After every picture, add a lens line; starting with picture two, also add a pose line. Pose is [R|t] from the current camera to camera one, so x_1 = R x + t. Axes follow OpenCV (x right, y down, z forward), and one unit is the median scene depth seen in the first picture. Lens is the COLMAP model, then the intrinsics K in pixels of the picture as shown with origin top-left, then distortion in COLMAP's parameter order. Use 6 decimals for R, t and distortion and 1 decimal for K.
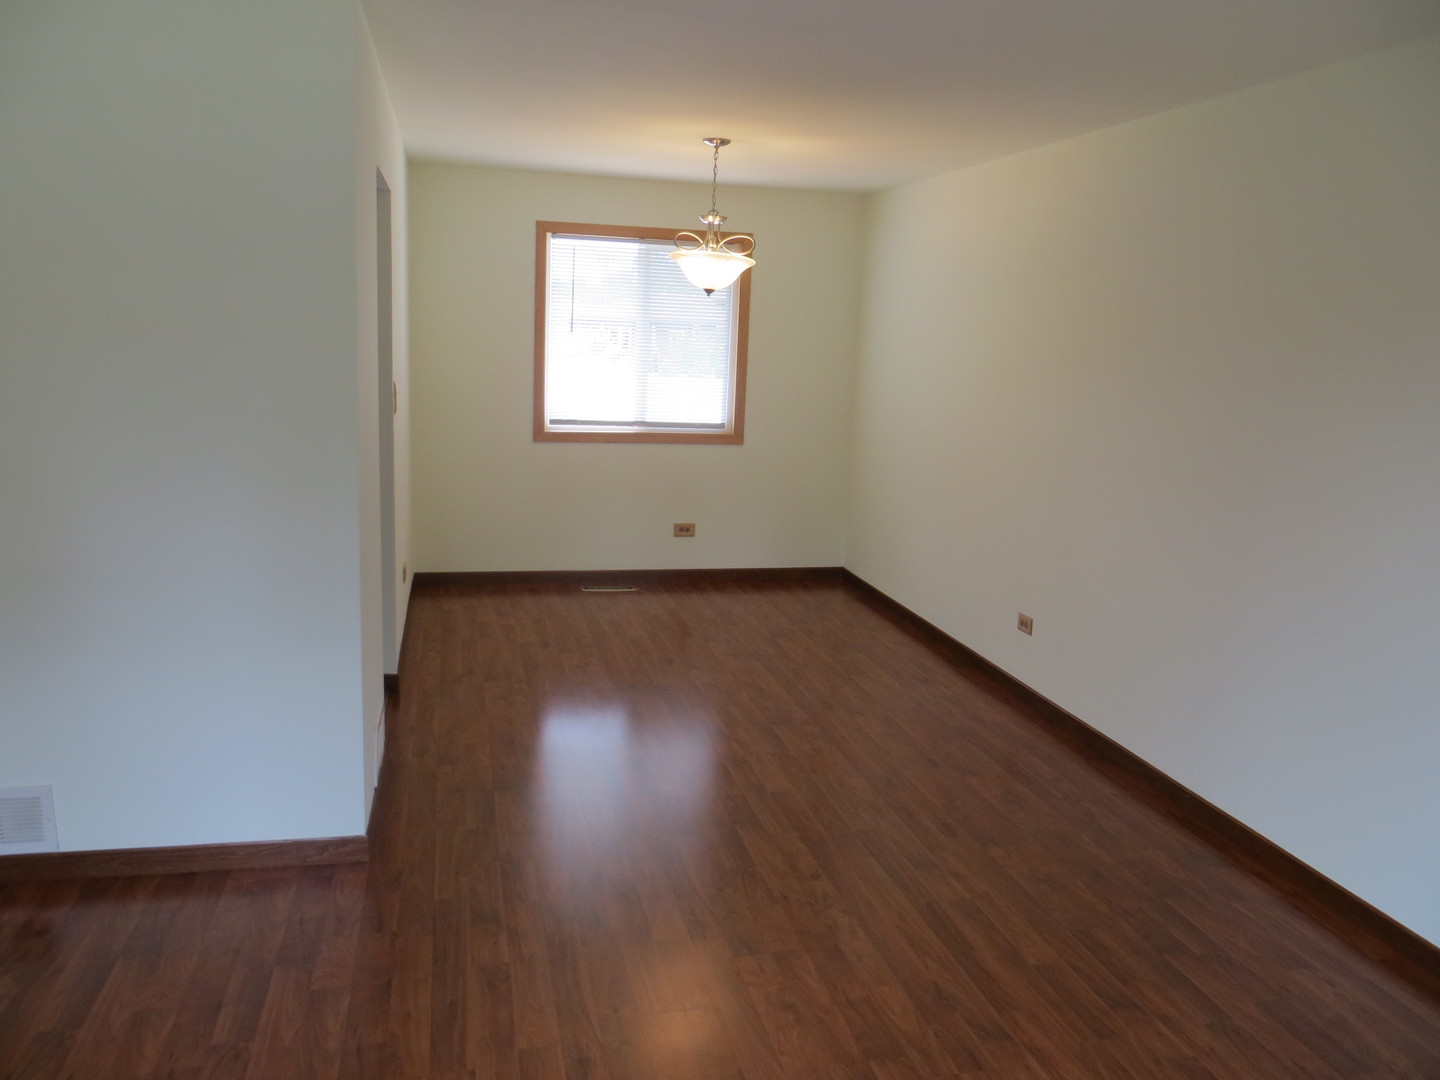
lens RADIAL K [[1071.0, 0, 723.3], [0, 1071.0, 544.0], [0, 0, 1]] dist [-0.033187, 0.005072]
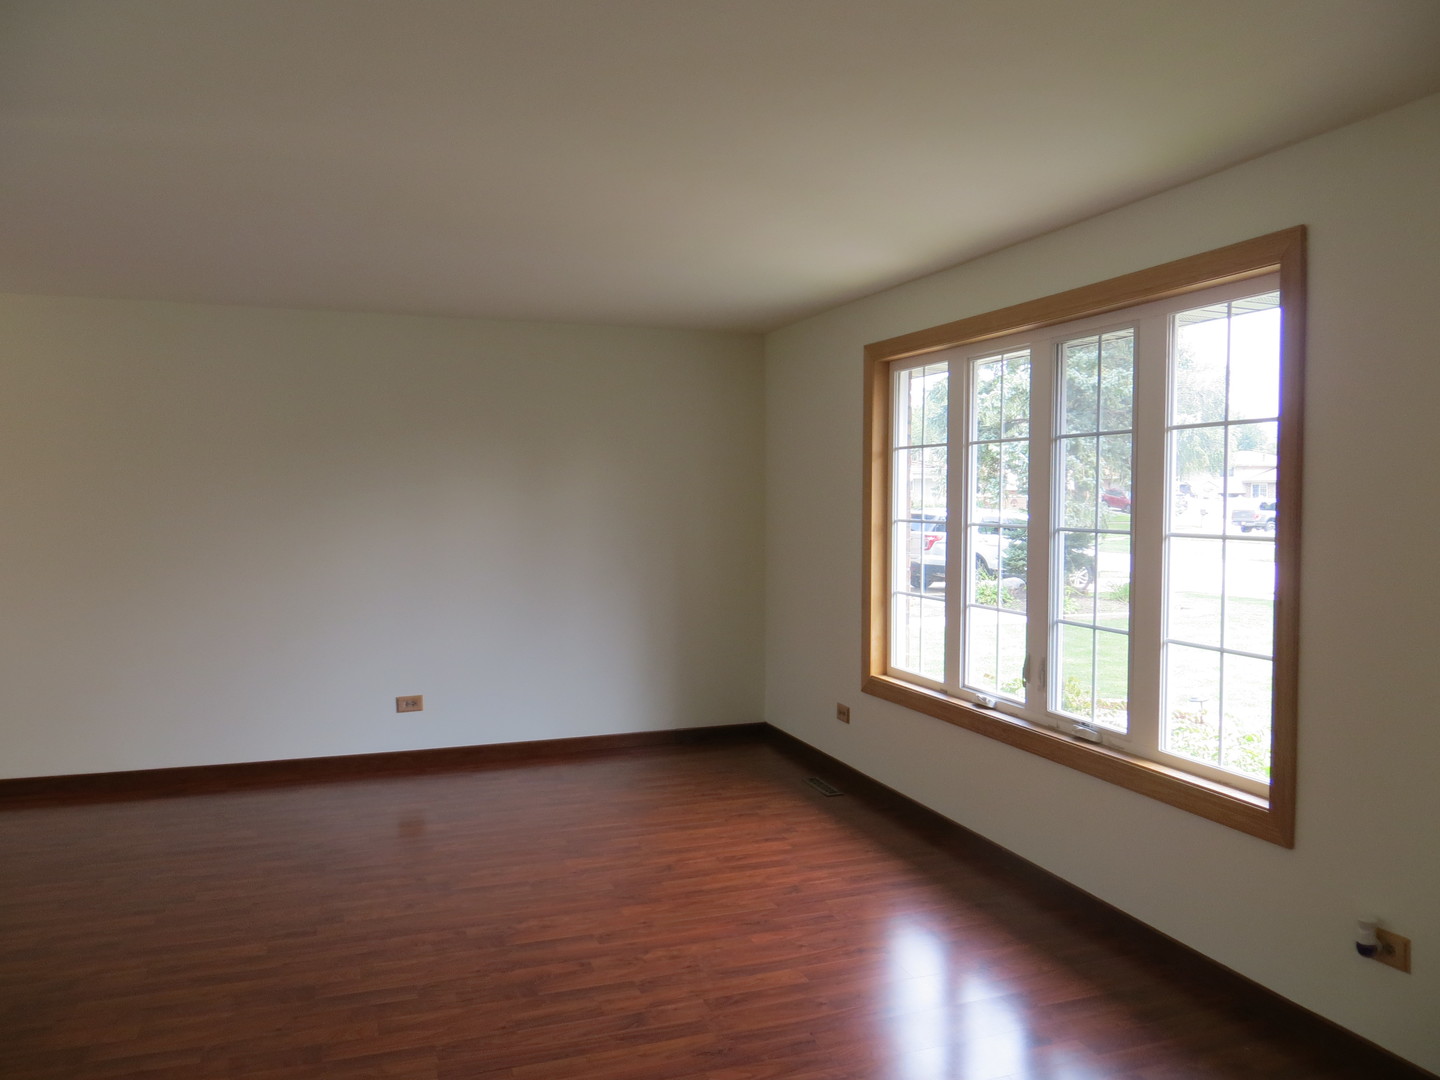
lens RADIAL K [[1071.0, 0, 723.3], [0, 1071.0, 544.0], [0, 0, 1]] dist [-0.033187, 0.005072]
pose [[-0.111026, -0.085566, 0.990127, -0.613886], [0.181225, 0.977839, 0.104826, -0.040805], [-0.977154, 0.191075, -0.093059, 0.155350]]
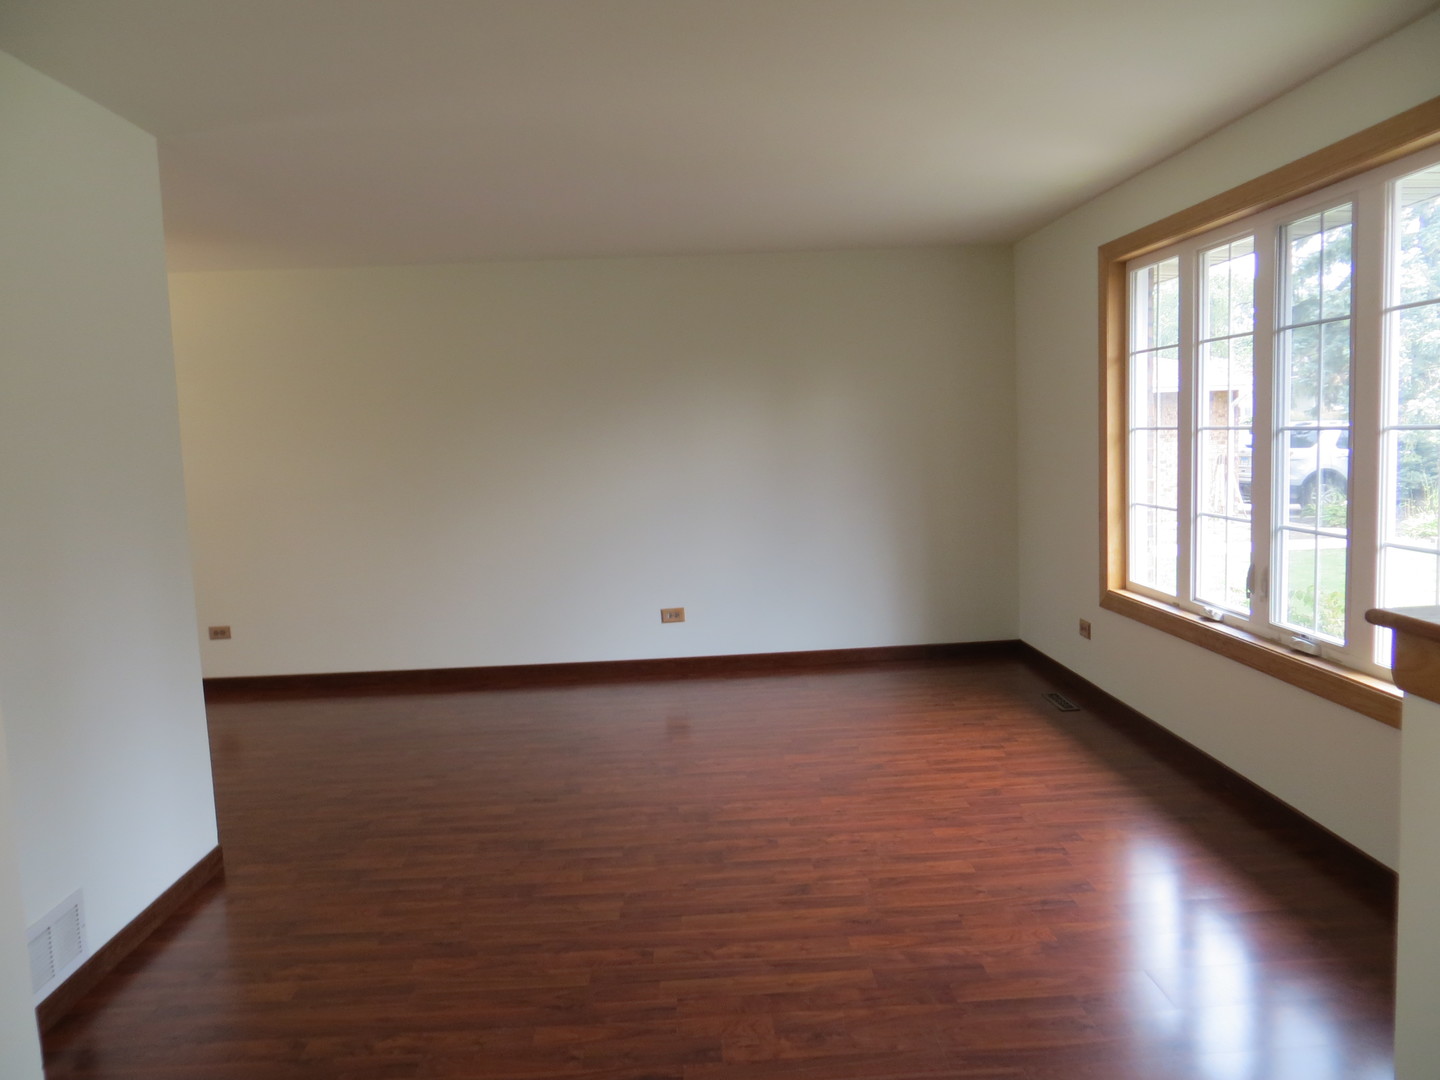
lens RADIAL K [[1071.0, 0, 723.3], [0, 1071.0, 544.0], [0, 0, 1]] dist [-0.033187, 0.005072]
pose [[0.195850, -0.149014, 0.969246, -0.645878], [0.231113, 0.967560, 0.102056, -0.015899], [-0.953011, 0.204018, 0.223935, 0.074778]]
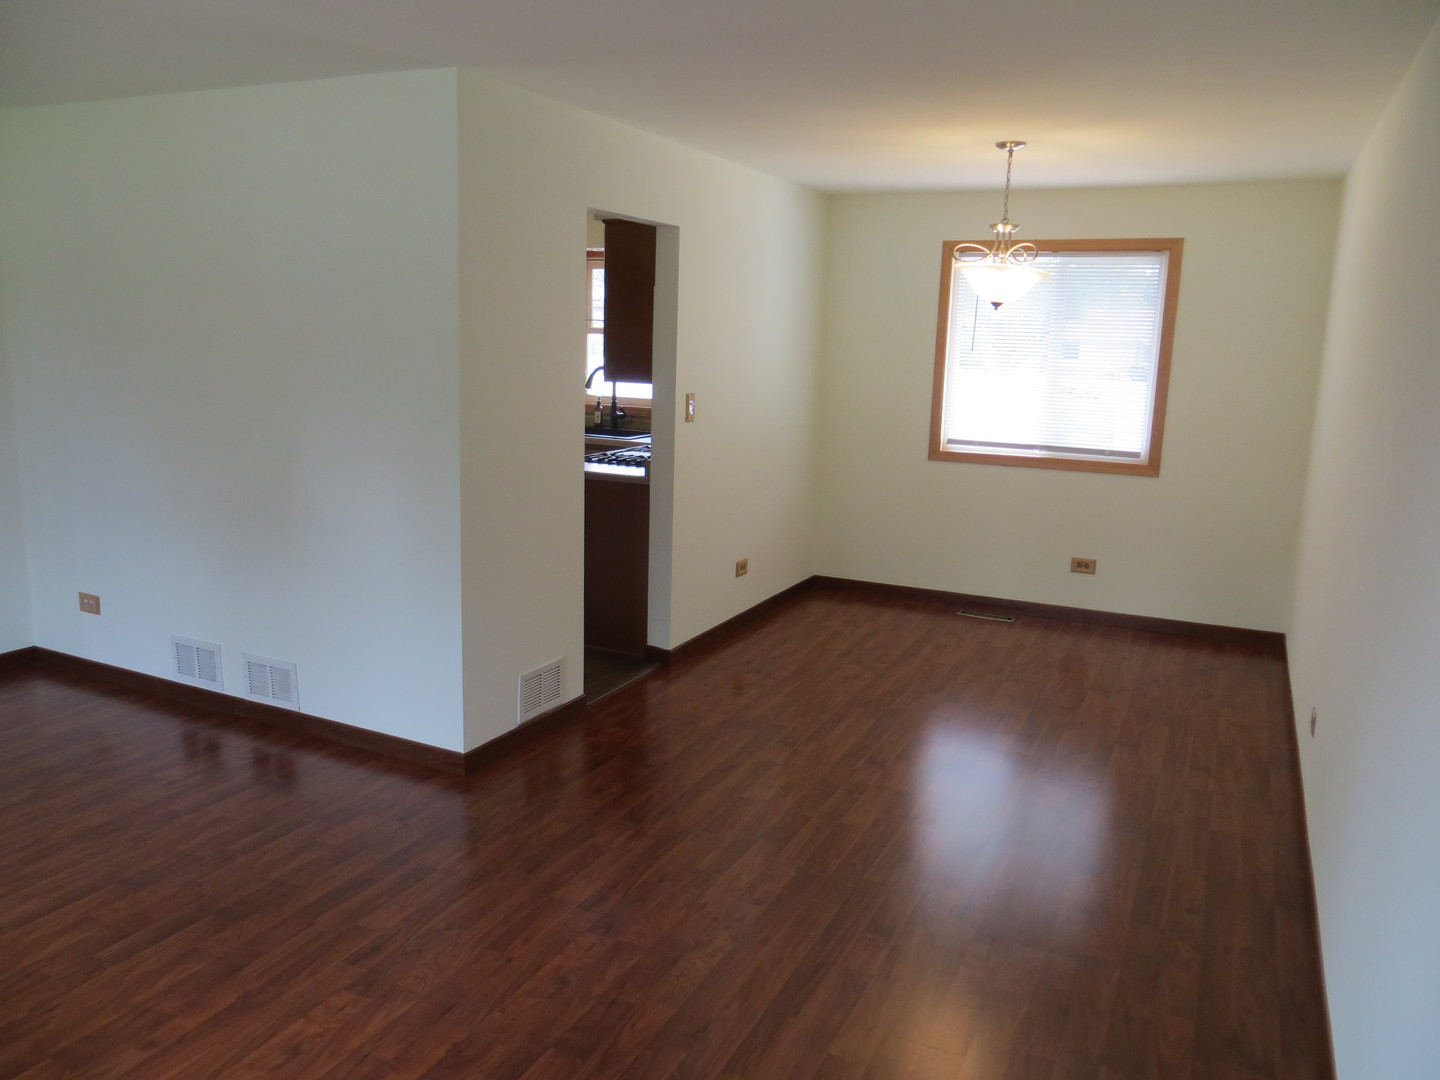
lens RADIAL K [[1071.0, 0, 723.3], [0, 1071.0, 544.0], [0, 0, 1]] dist [-0.033187, 0.005072]
pose [[0.771833, 0.101362, -0.627693, 0.321743], [-0.117169, 0.992979, 0.016275, -0.011317], [0.624936, 0.060985, 0.778290, 0.104547]]
